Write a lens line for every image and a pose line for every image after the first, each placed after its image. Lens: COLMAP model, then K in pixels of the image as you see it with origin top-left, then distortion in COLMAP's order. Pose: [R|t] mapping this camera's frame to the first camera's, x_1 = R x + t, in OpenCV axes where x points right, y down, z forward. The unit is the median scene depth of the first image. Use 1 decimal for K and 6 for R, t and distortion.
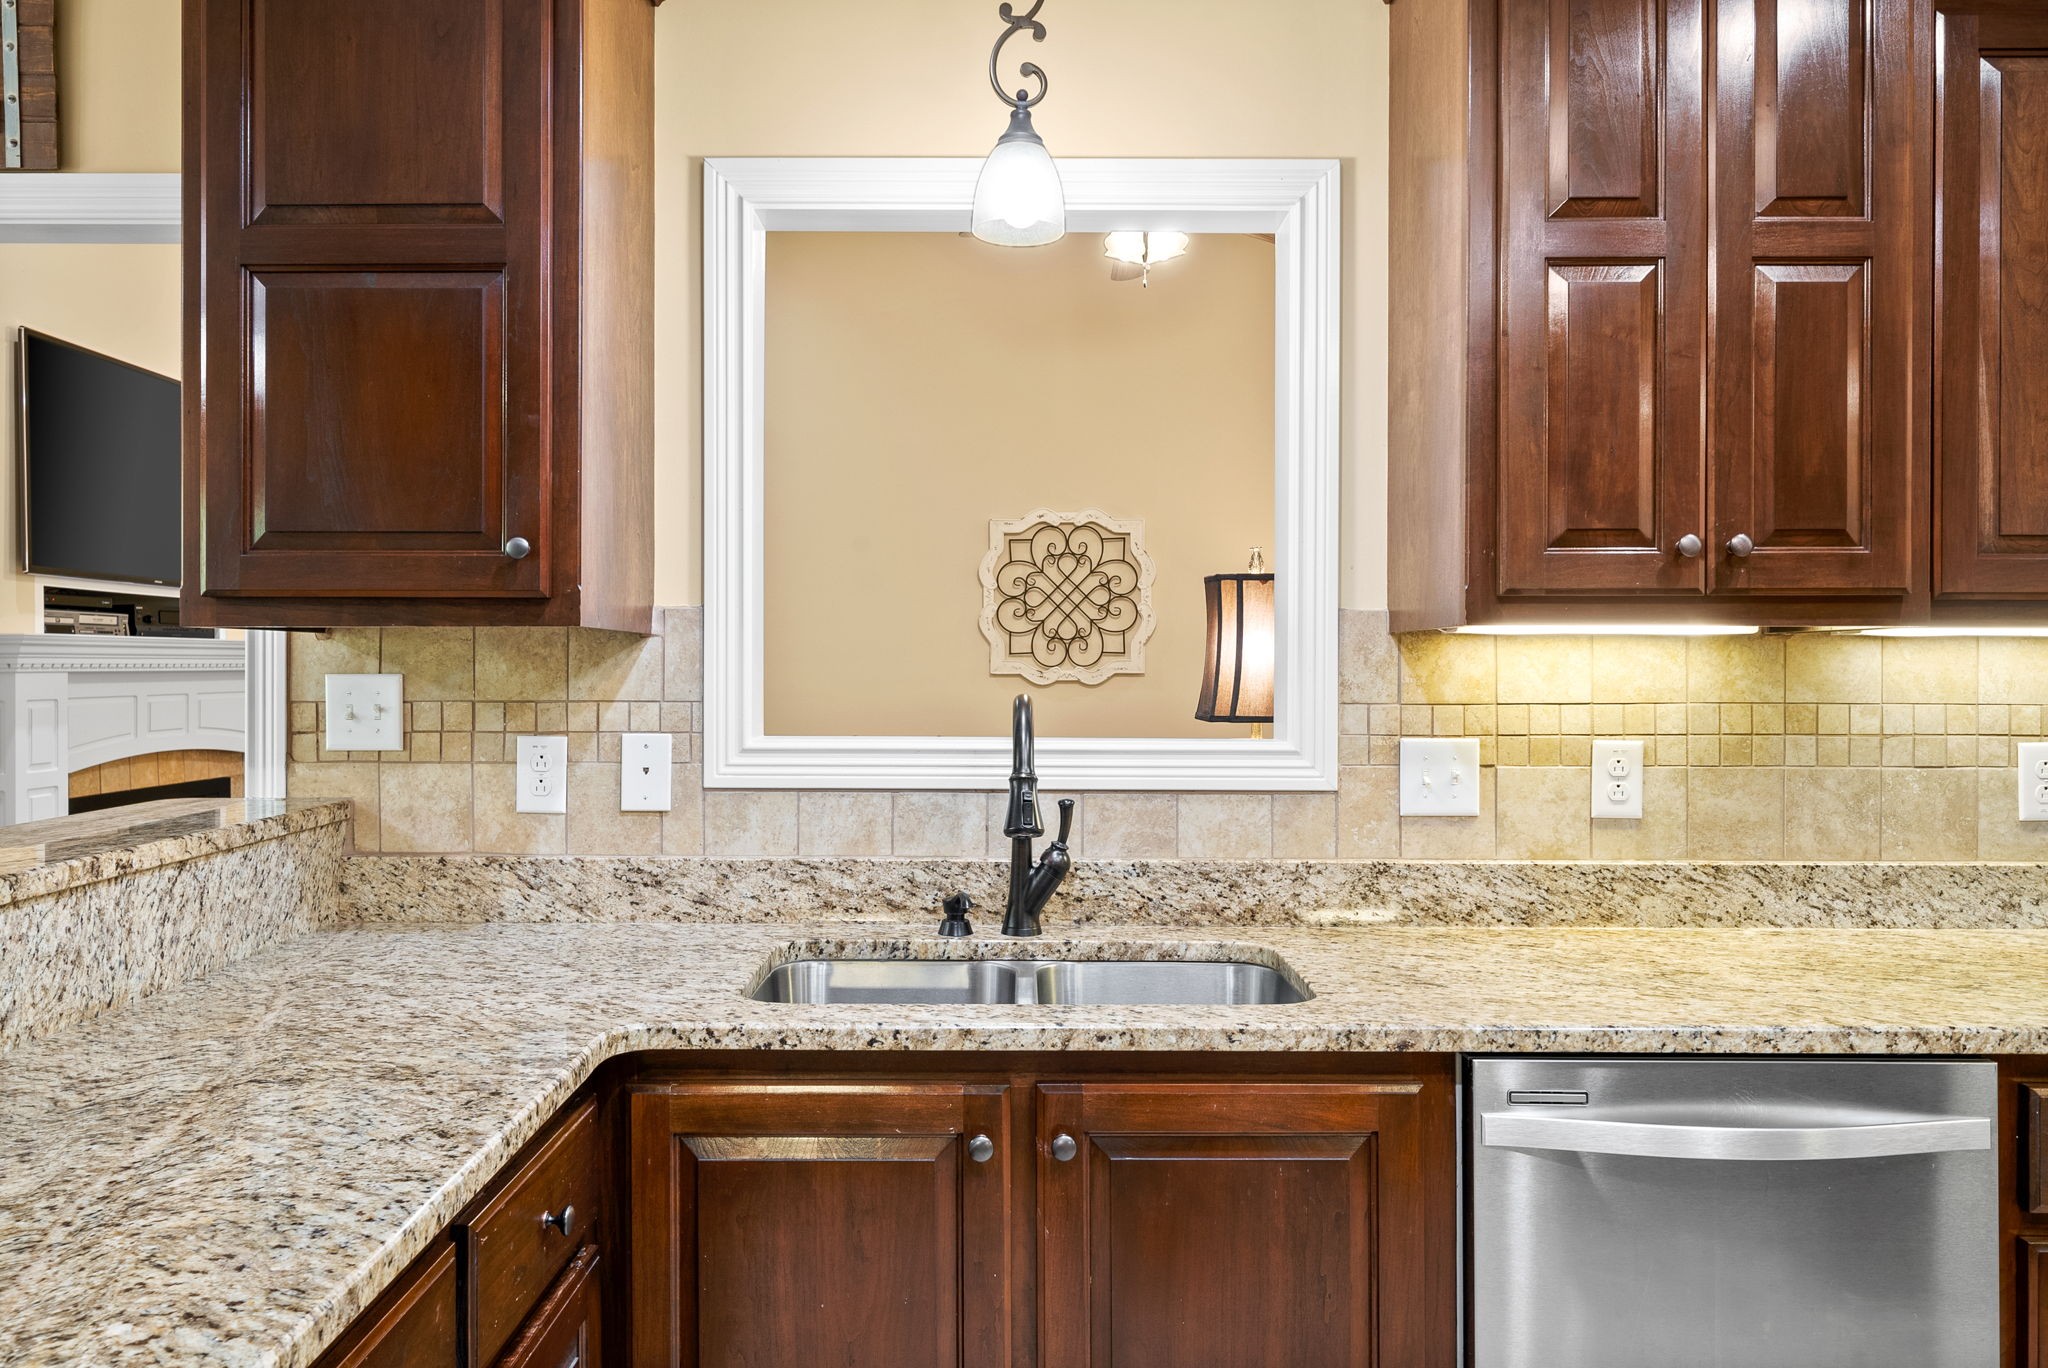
lens RADIAL K [[1439.8, 0, 1009.9], [0, 1439.8, 676.5], [0, 0, 1]] dist [-0.000077, 0.001209]
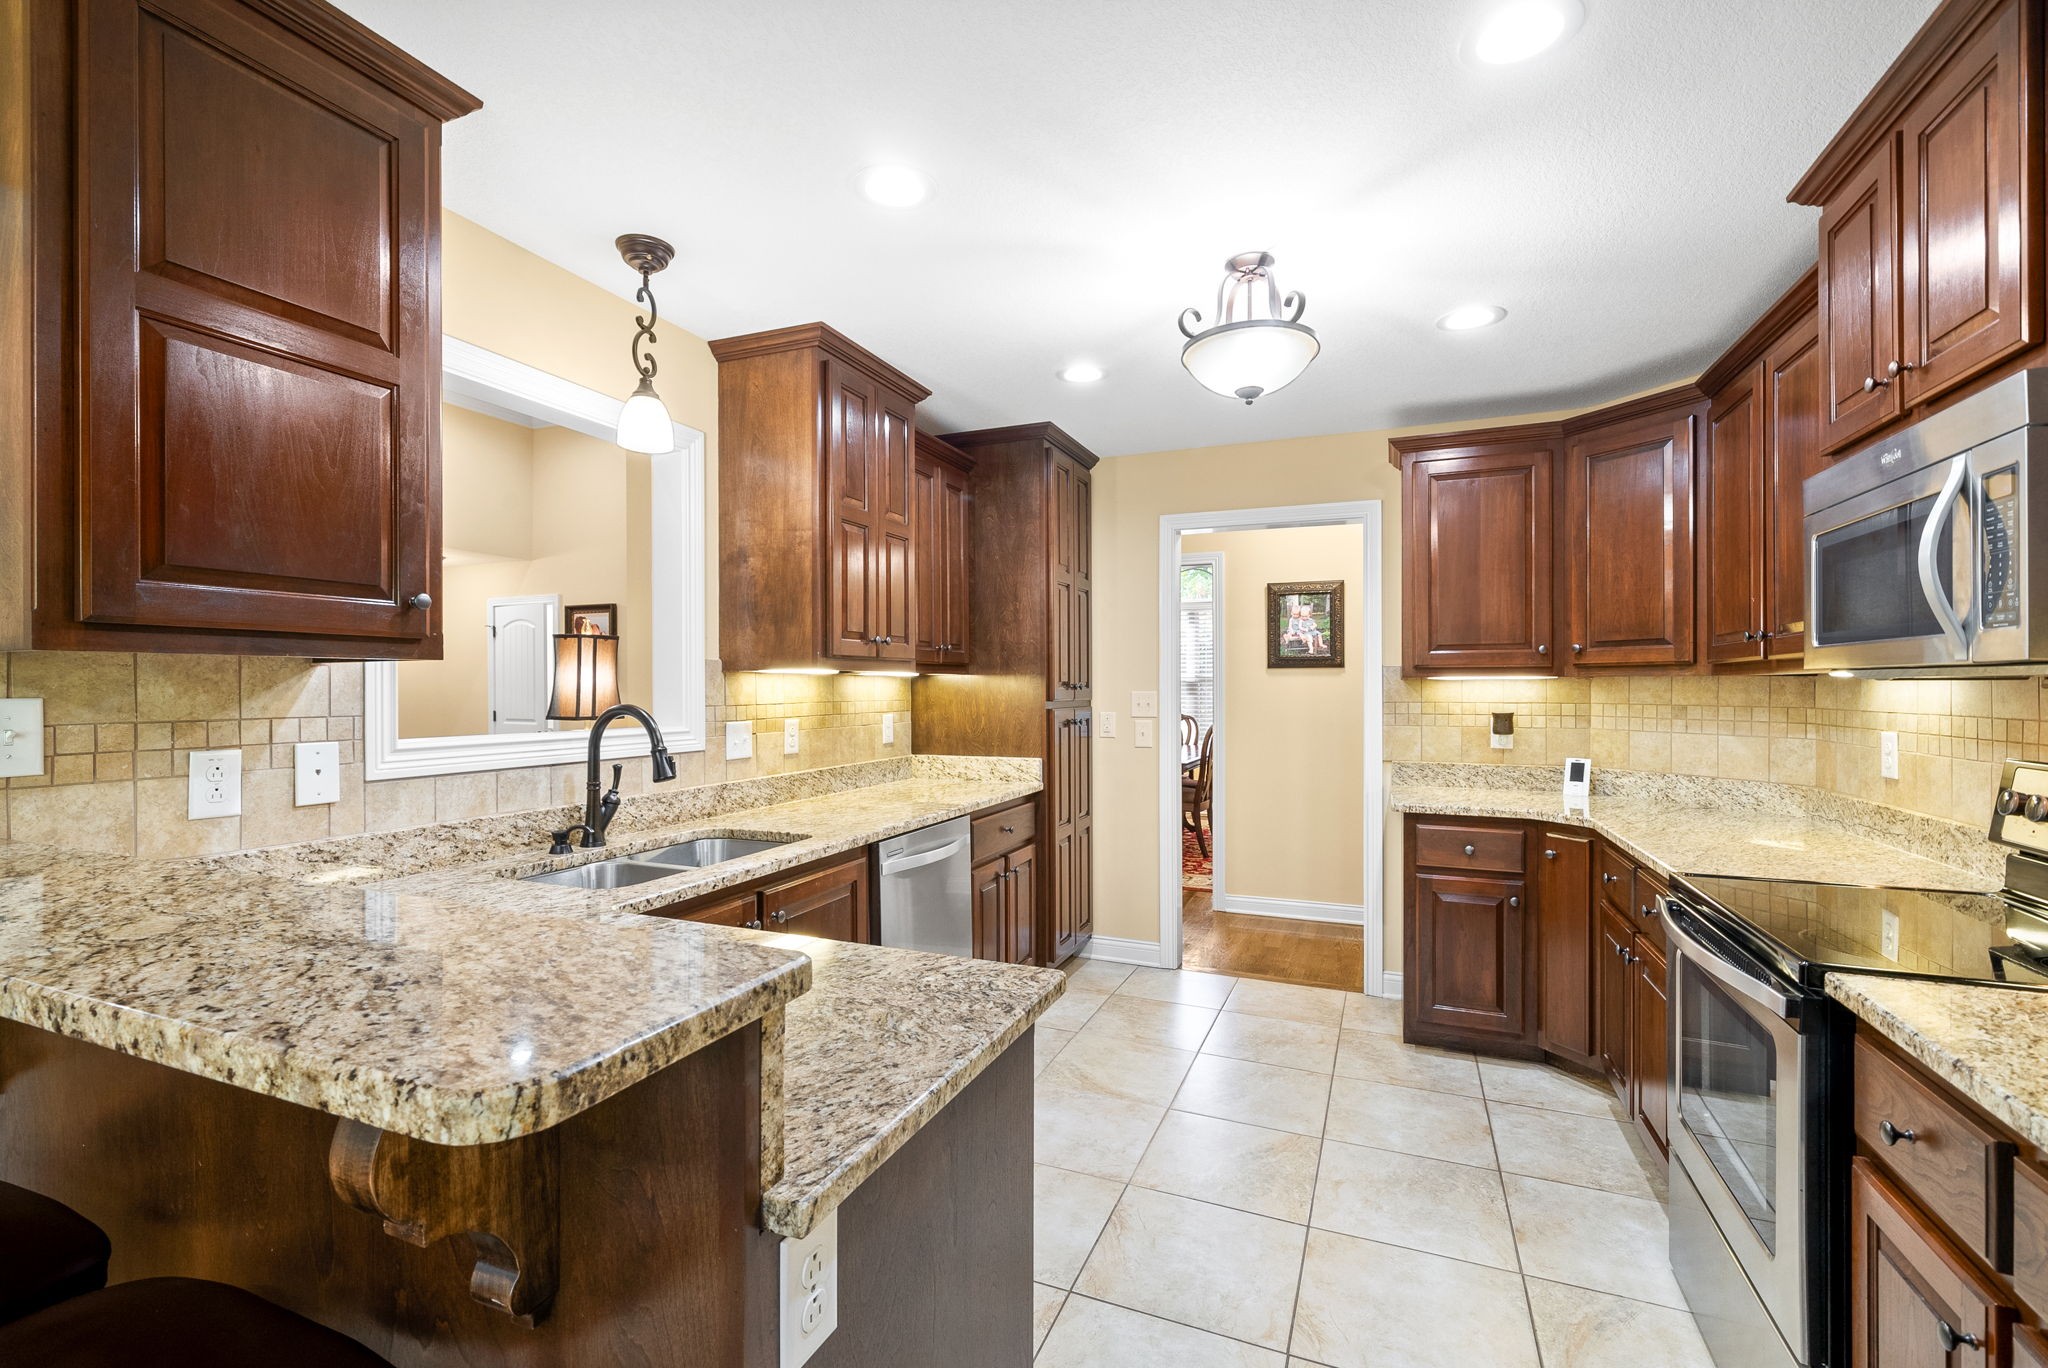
lens RADIAL K [[892.9, 0, 1034.5], [0, 892.9, 685.6], [0, 0, 1]] dist [0.003732, 0.000324]
pose [[0.359017, -0.001500, 0.933330, -0.759079], [0.008791, 0.999960, -0.001774, -0.003354], [-0.933290, 0.008842, 0.359016, 0.133099]]
